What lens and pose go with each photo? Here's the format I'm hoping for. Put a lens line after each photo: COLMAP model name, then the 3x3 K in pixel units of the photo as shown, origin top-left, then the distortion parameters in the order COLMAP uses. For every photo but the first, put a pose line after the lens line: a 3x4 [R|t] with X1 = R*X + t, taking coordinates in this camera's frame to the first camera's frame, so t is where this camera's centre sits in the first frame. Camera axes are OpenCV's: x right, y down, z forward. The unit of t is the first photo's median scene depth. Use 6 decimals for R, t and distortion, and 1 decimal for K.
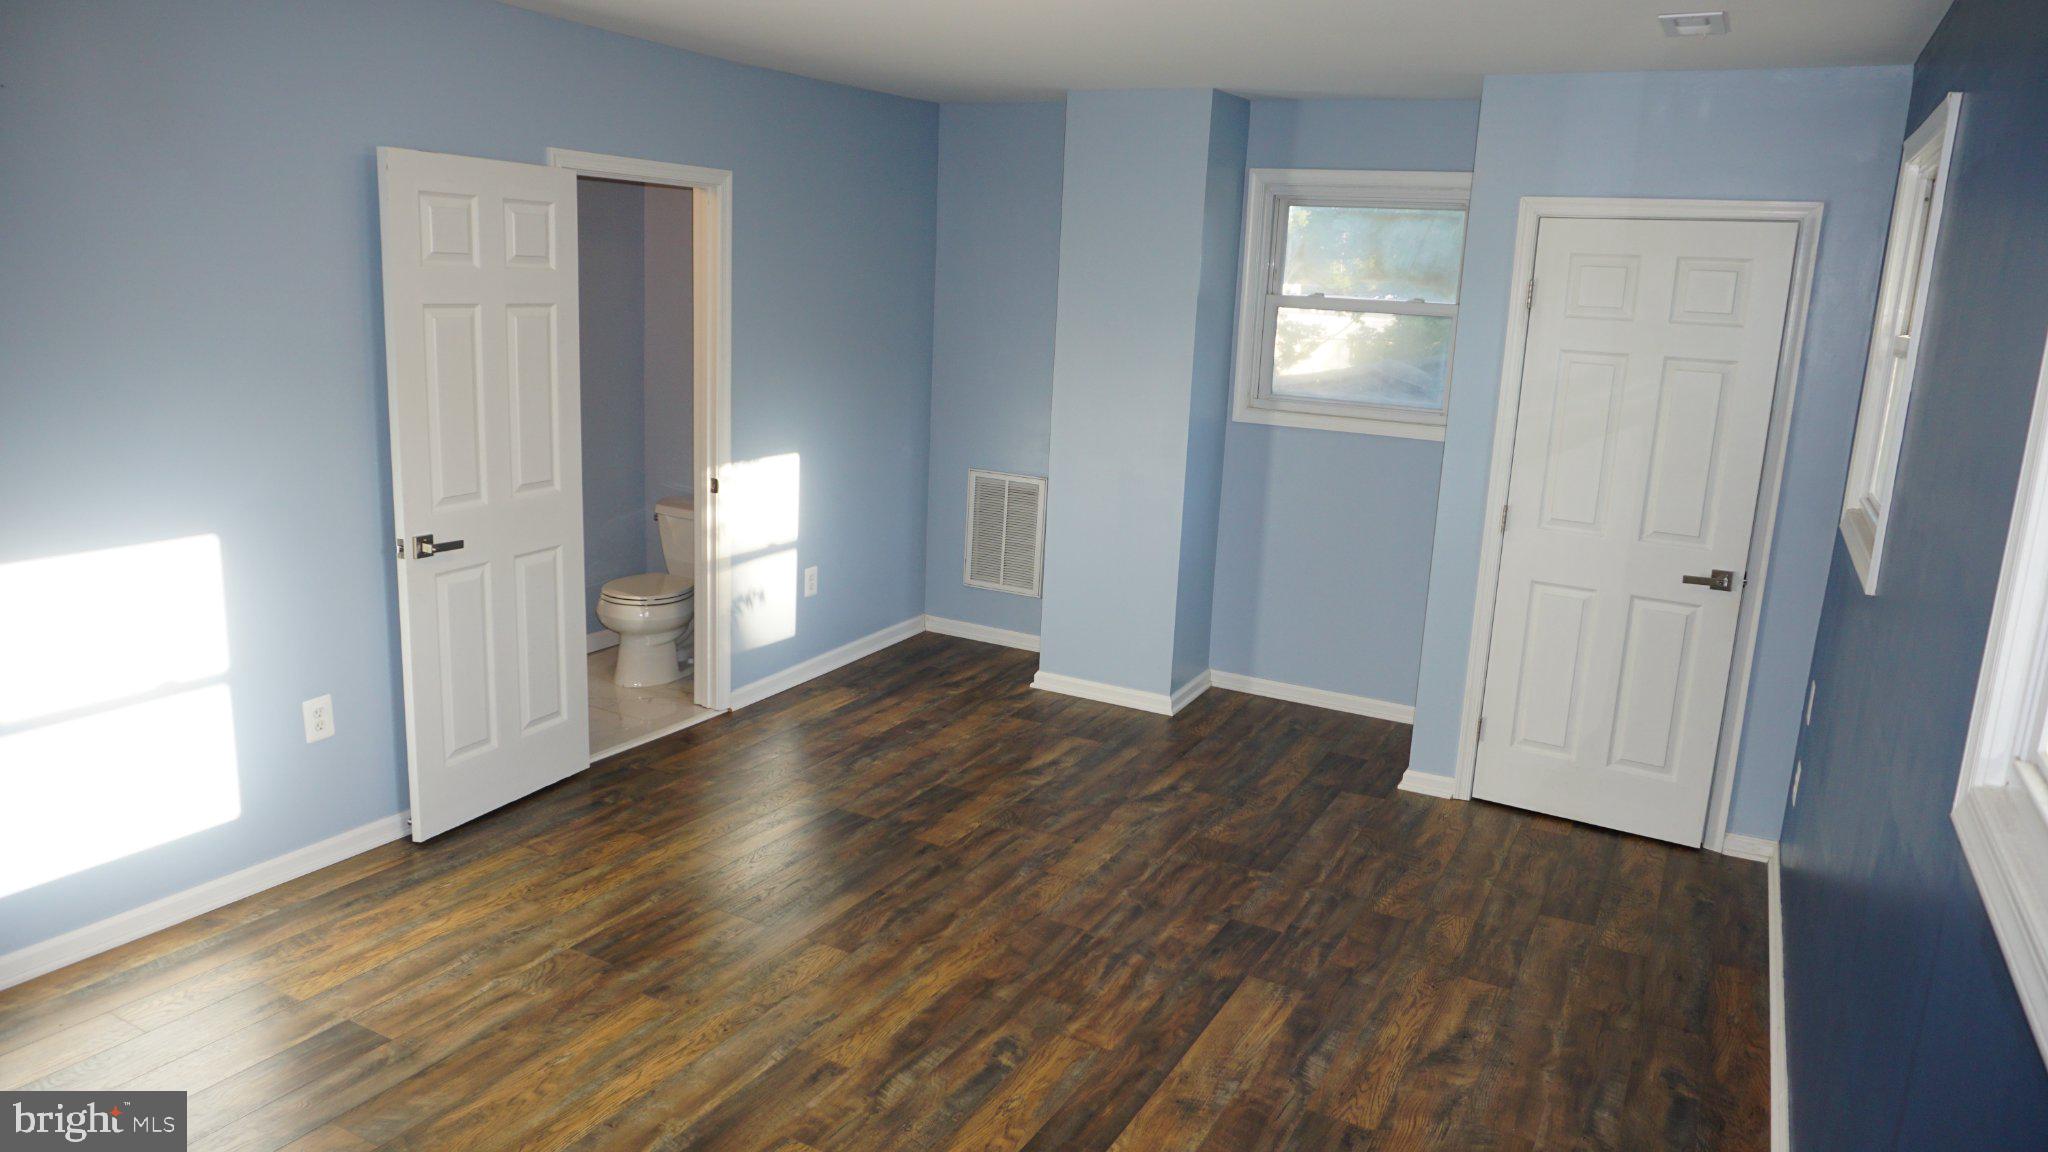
lens RADIAL K [[1360.0, 0, 1016.9], [0, 1360.0, 574.7], [0, 0, 1]] dist [-0.057015, 0.042446]
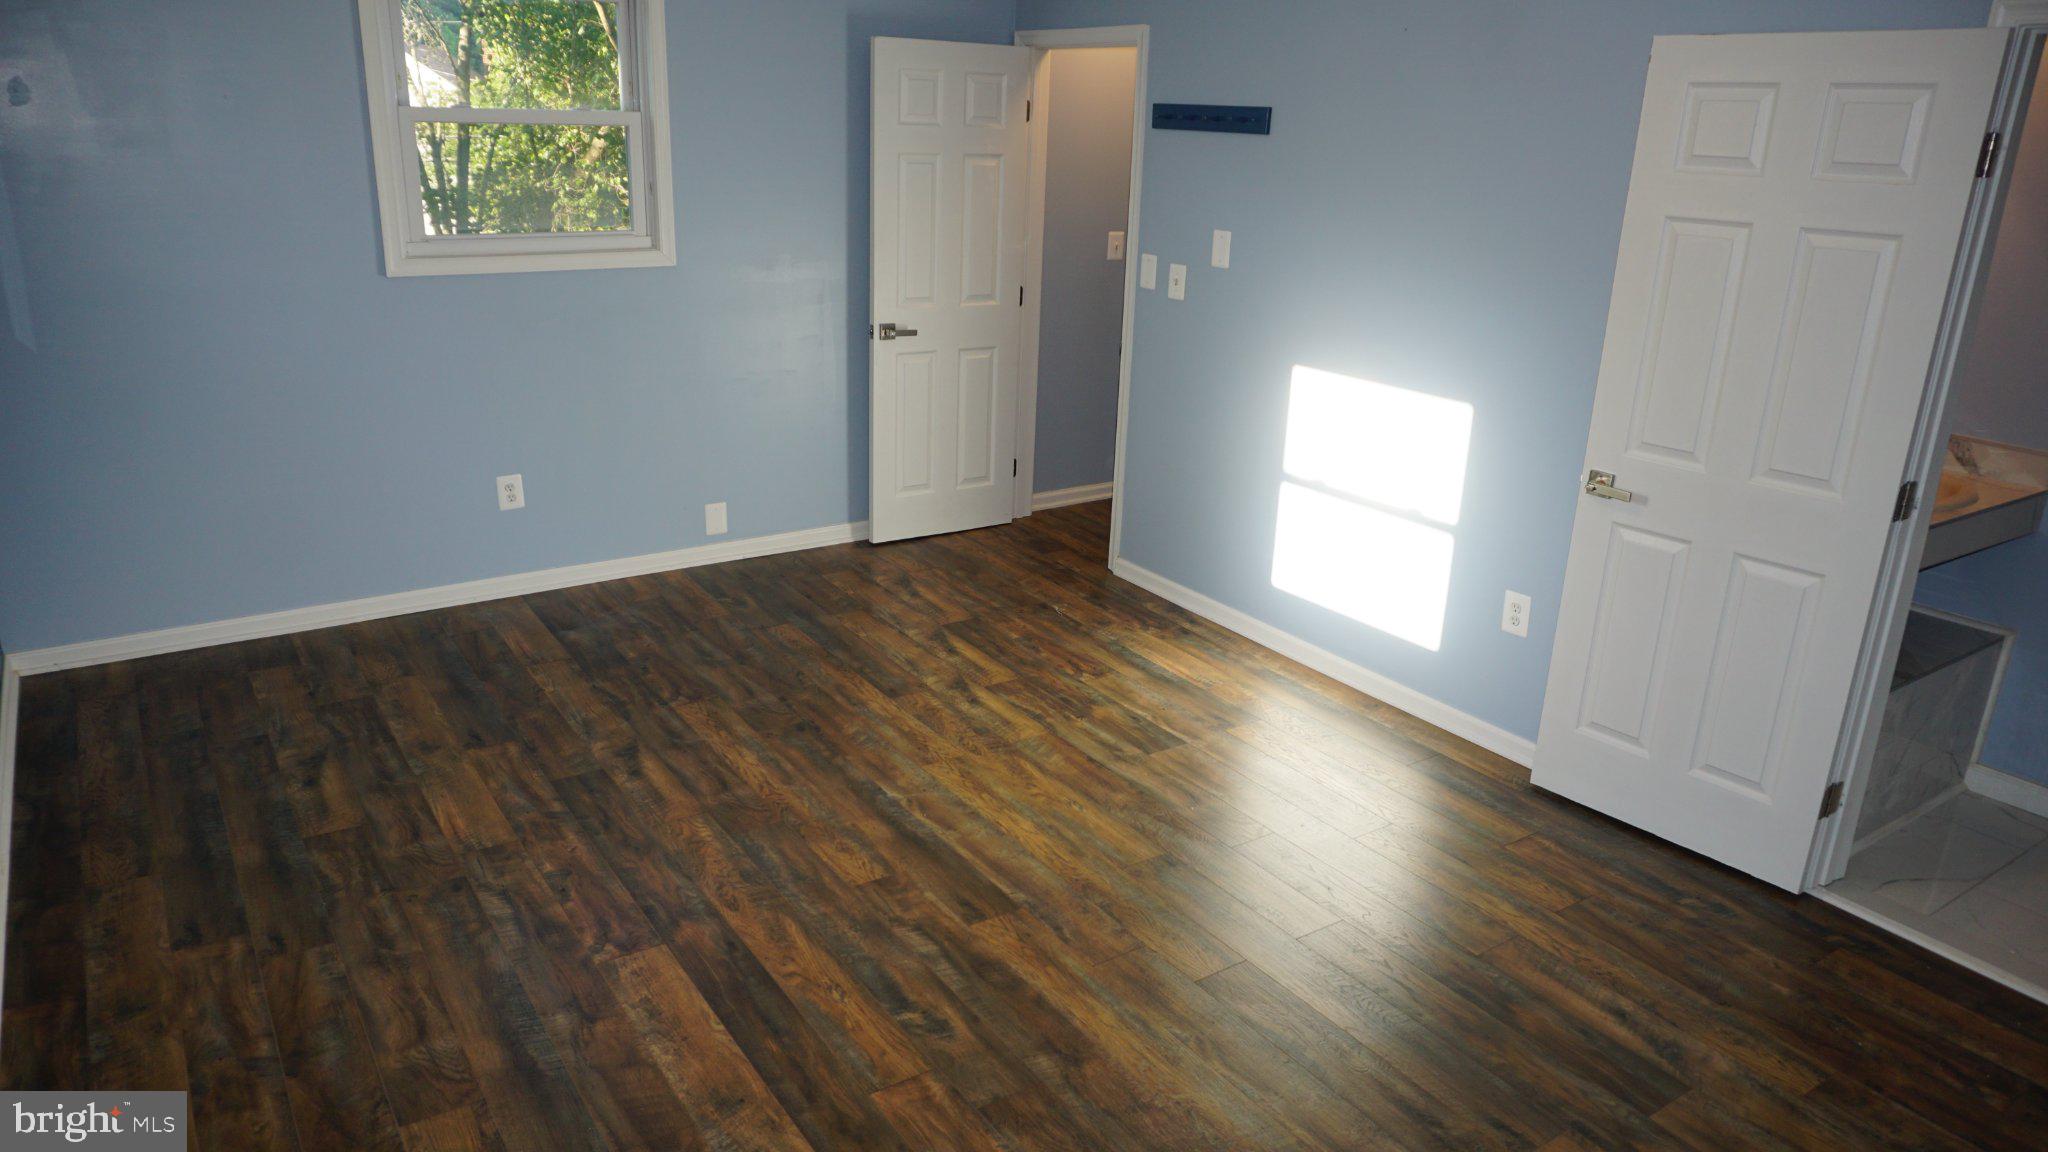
lens RADIAL K [[1360.0, 0, 1016.9], [0, 1360.0, 574.7], [0, 0, 1]] dist [-0.057015, 0.042446]
pose [[-0.459392, 0.222293, -0.859968, 0.638882], [-0.243354, 0.899633, 0.362545, -0.238581], [0.854247, 0.375827, -0.359189, 1.215276]]
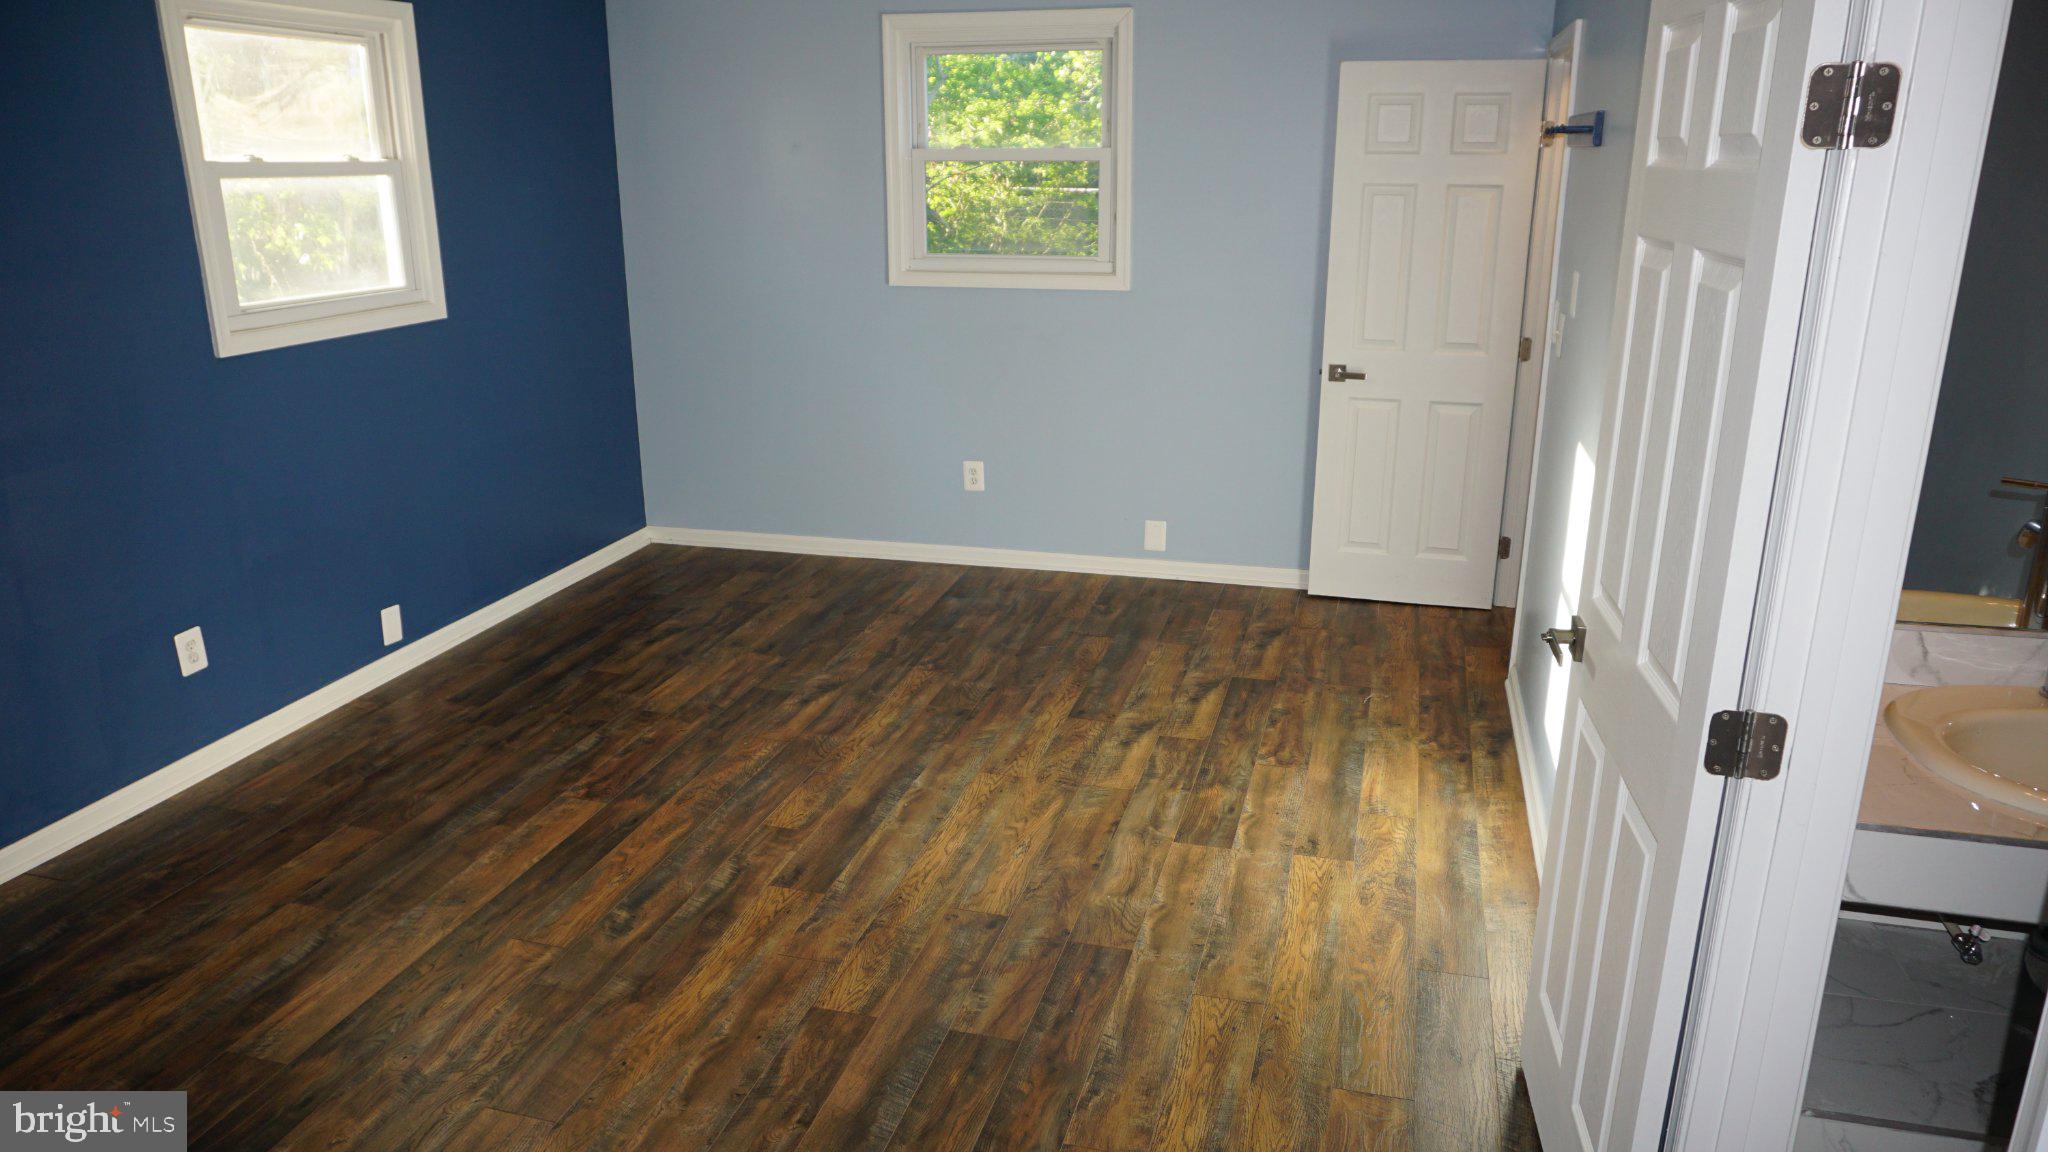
lens RADIAL K [[1360.0, 0, 1016.9], [0, 1360.0, 574.7], [0, 0, 1]] dist [-0.057015, 0.042446]
pose [[-0.974124, 0.023051, -0.224835, -0.073085], [-0.089152, 0.874936, 0.475961, -0.372251], [0.207688, 0.483689, -0.850241, 1.735573]]
